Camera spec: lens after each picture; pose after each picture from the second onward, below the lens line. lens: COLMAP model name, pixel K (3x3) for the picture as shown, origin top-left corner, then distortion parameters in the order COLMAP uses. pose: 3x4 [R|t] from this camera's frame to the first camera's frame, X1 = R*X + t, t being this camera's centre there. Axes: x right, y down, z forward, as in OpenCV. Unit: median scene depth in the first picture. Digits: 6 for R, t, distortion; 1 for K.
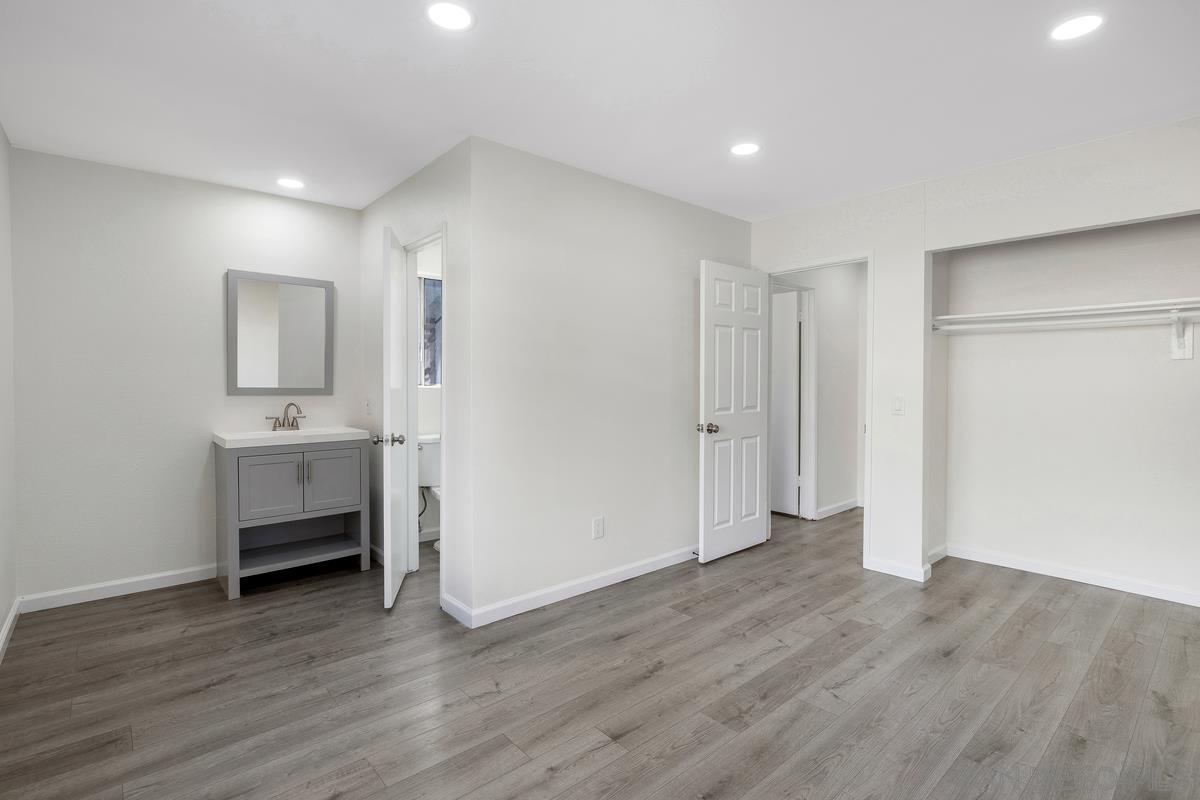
lens RADIAL K [[552.4, 0, 600.0], [0, 552.4, 400.0], [0, 0, 1]] dist [0.003513, 0.000184]
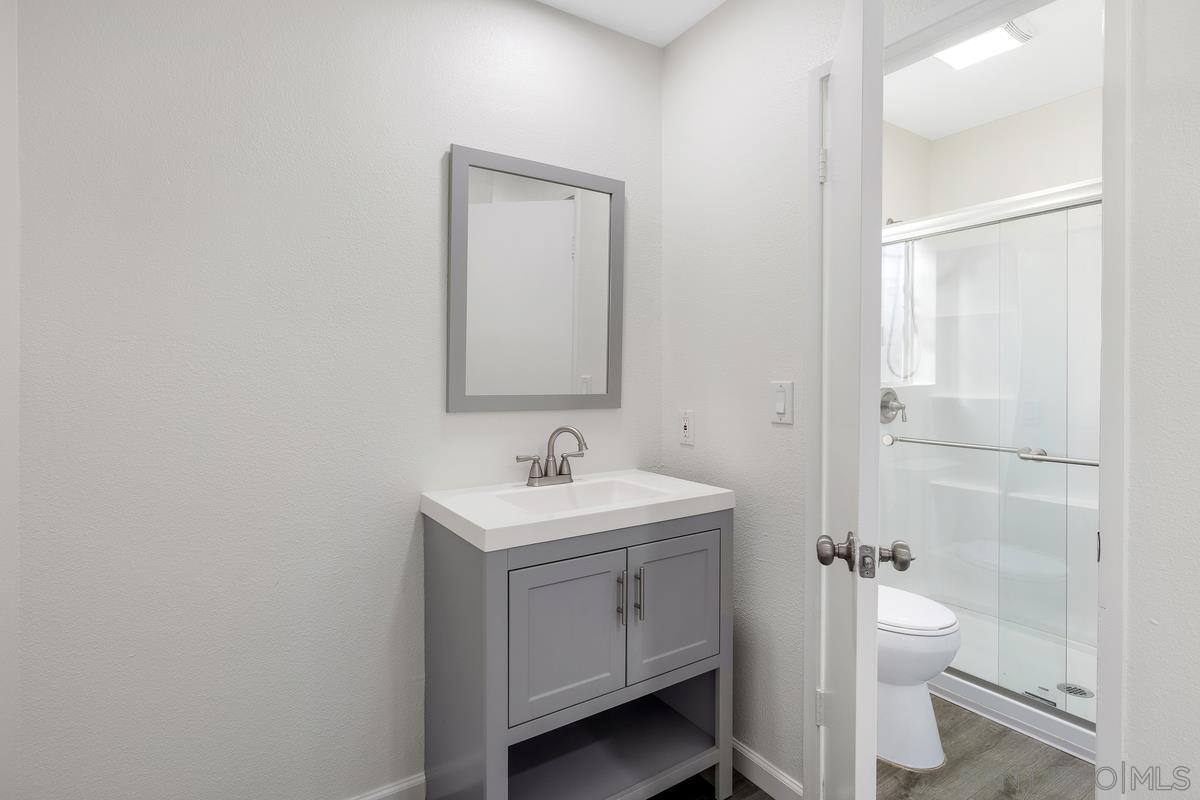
lens RADIAL K [[564.9, 0, 593.1], [0, 564.9, 385.9], [0, 0, 1]] dist [0.002415, 0.000525]
pose [[0.989983, -0.005716, -0.141073, -0.466096], [0.002245, 0.999691, -0.024751, -0.017956], [0.141171, 0.024186, 0.989690, 0.523443]]
